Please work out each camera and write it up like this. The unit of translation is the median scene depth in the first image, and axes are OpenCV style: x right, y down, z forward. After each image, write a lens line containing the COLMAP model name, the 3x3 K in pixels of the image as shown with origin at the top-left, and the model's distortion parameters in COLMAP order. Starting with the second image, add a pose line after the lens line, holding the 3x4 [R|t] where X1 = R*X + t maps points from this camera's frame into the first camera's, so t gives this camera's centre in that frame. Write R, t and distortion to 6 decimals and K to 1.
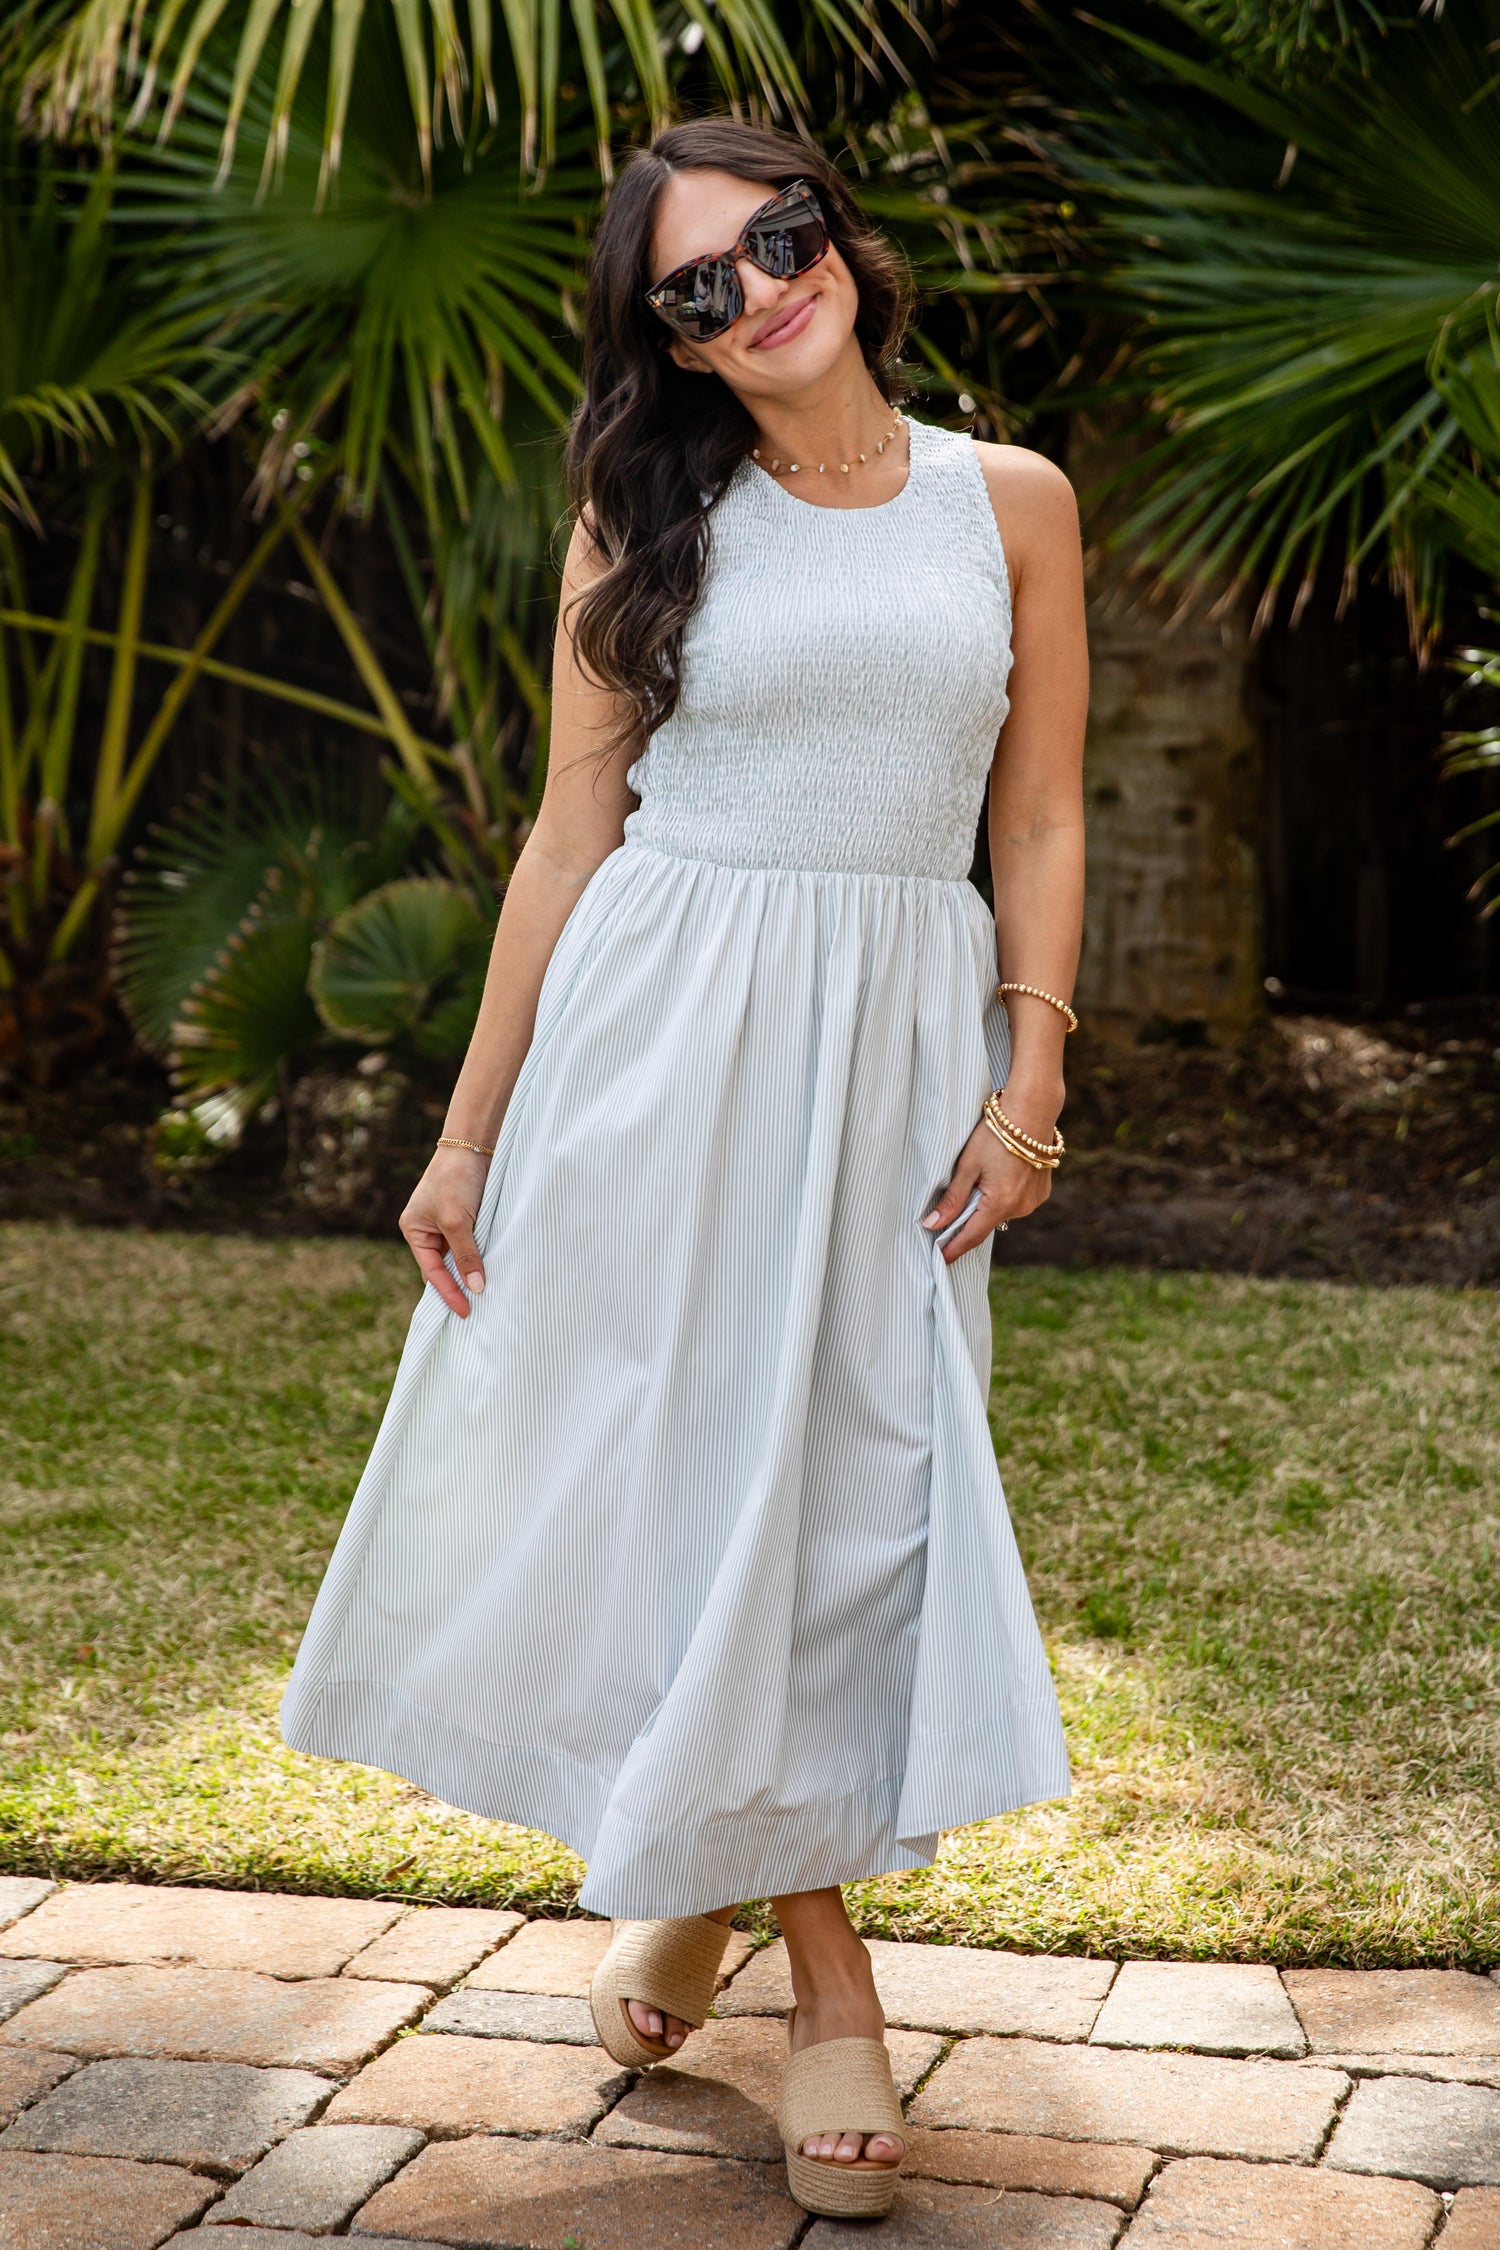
lens RADIAL K [[5110.0, 0, 861.4], [0, 5110.0, 1036.0], [0, 0, 1]] dist [0.193408, 0.204228]
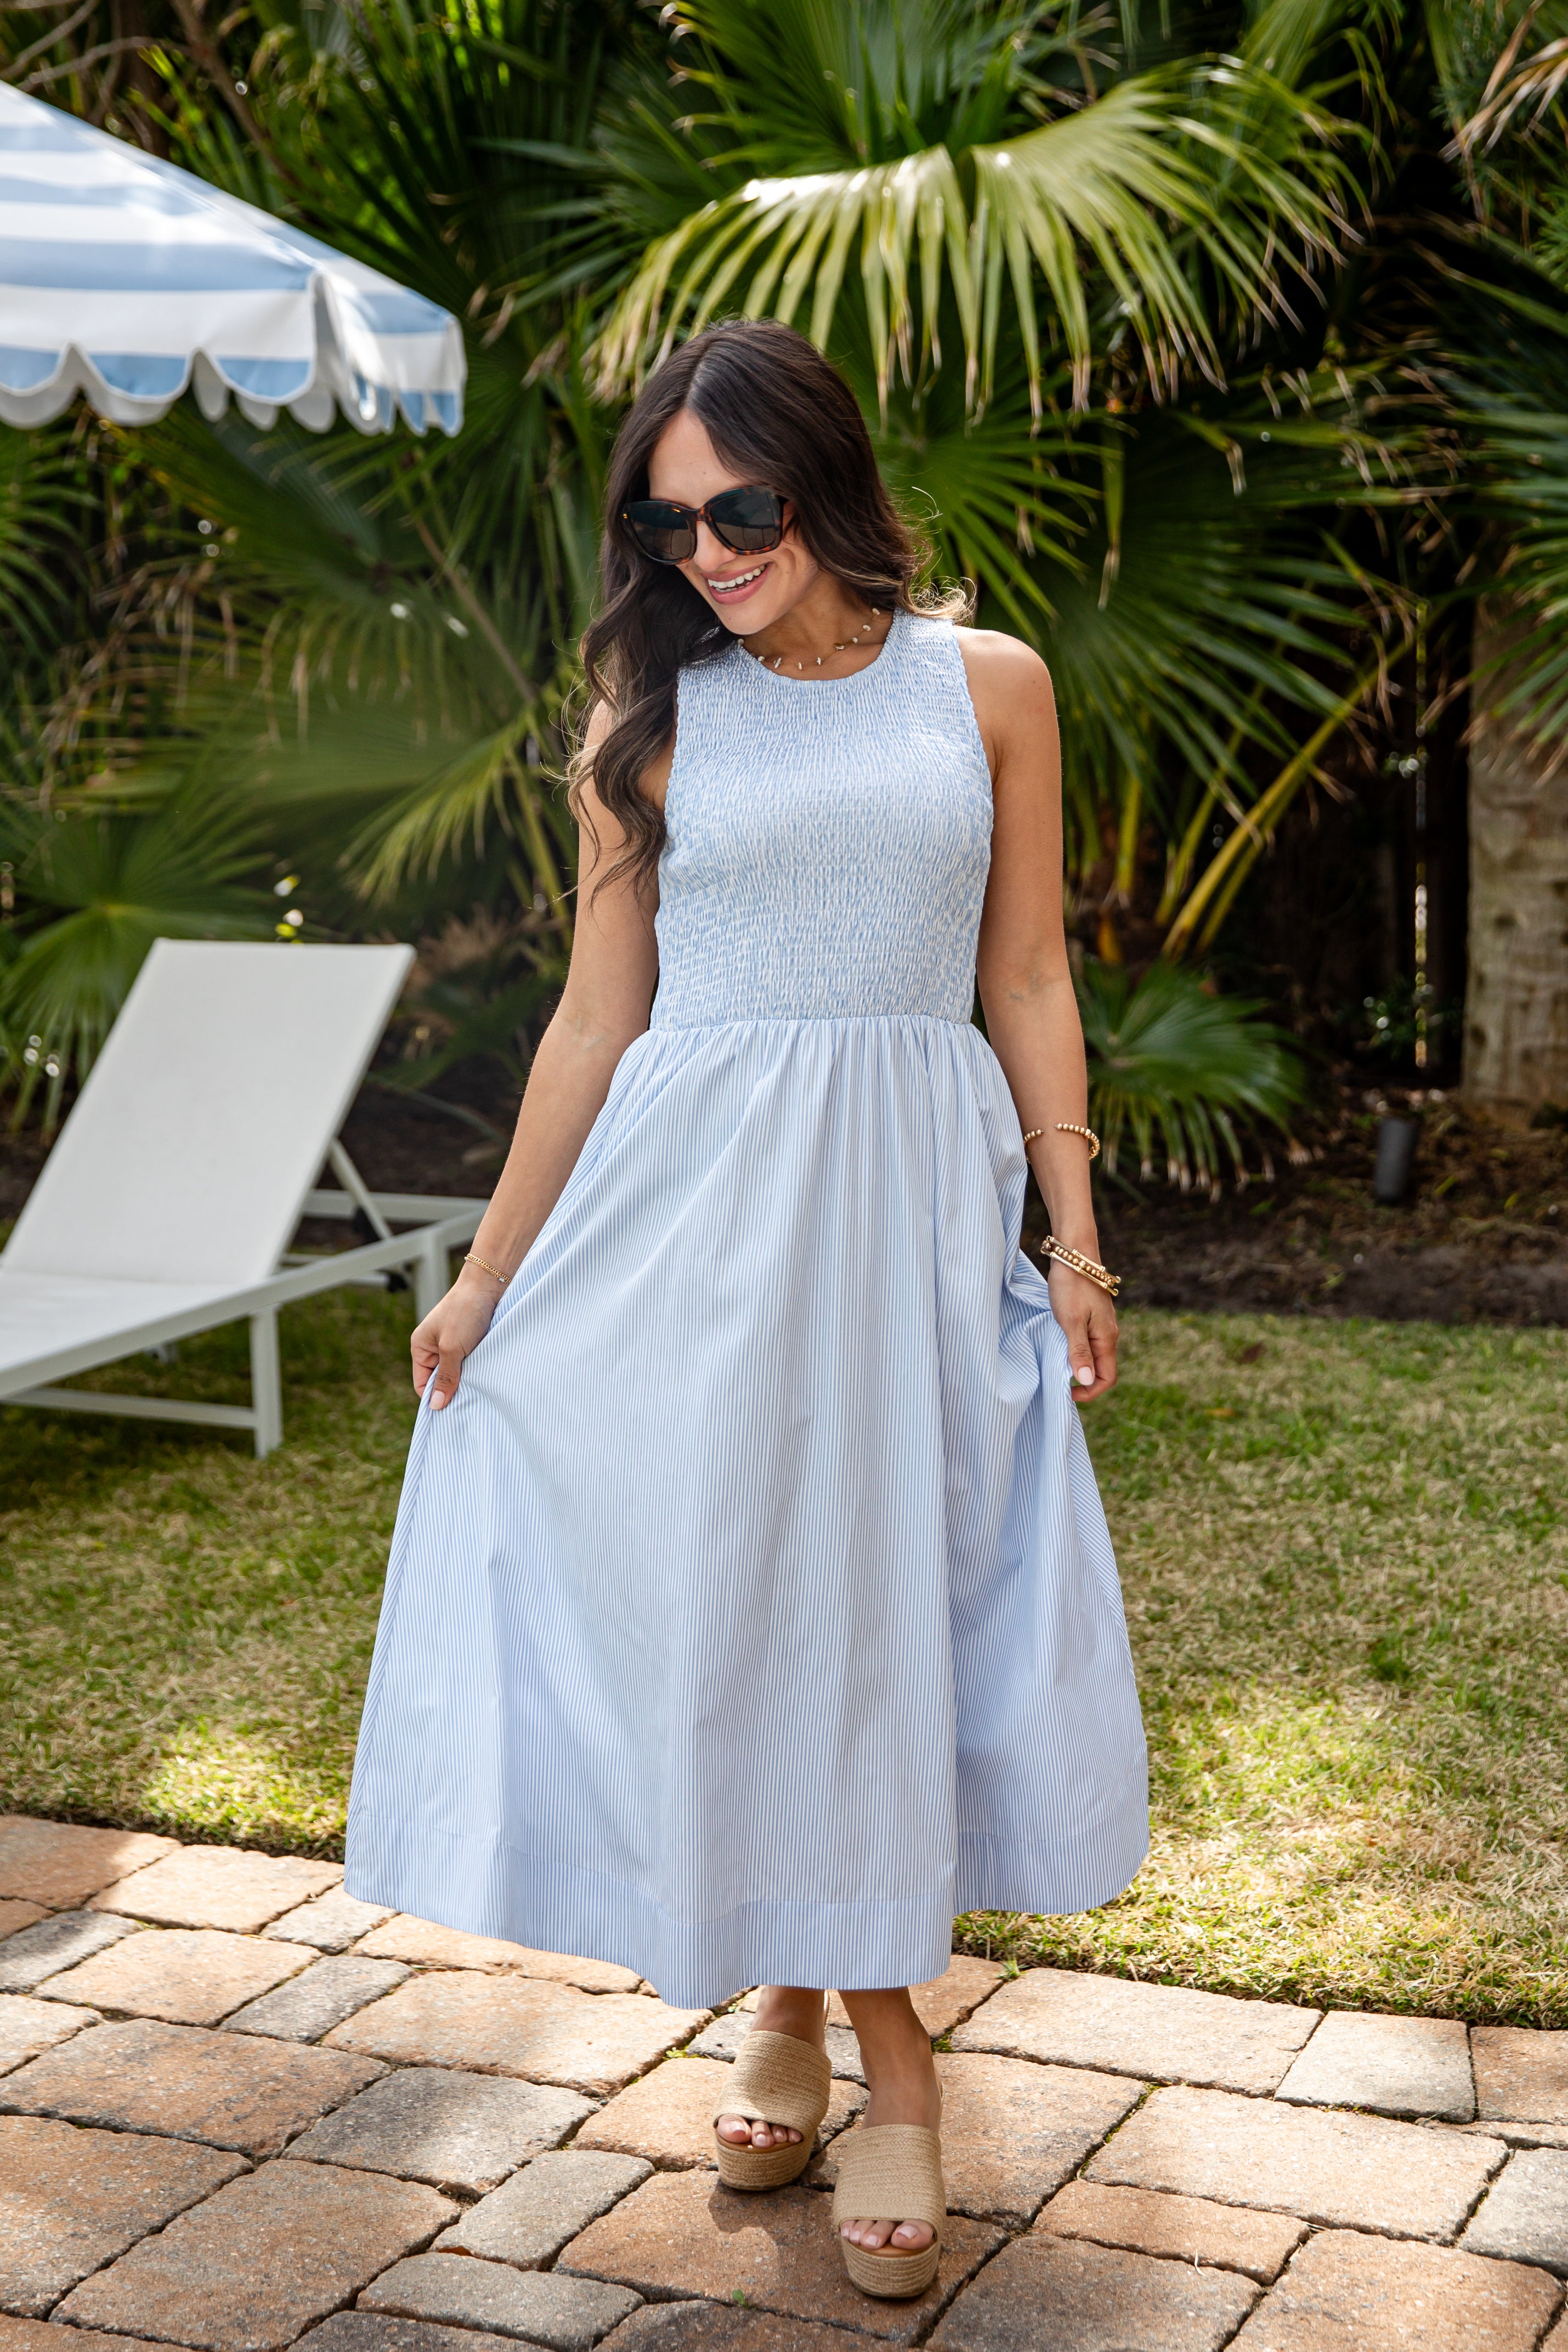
lens RADIAL K [[3822.5, 0, 819.9], [0, 3822.5, 1095.6], [0, 0, 1]] dist [0.065759, 0.111523]
pose [[0.985692, 0.004591, -0.168495, 0.070717], [-0.003570, 0.999973, 0.006366, -0.019295], [0.168520, -0.005673, 0.985682, 0.143754]]
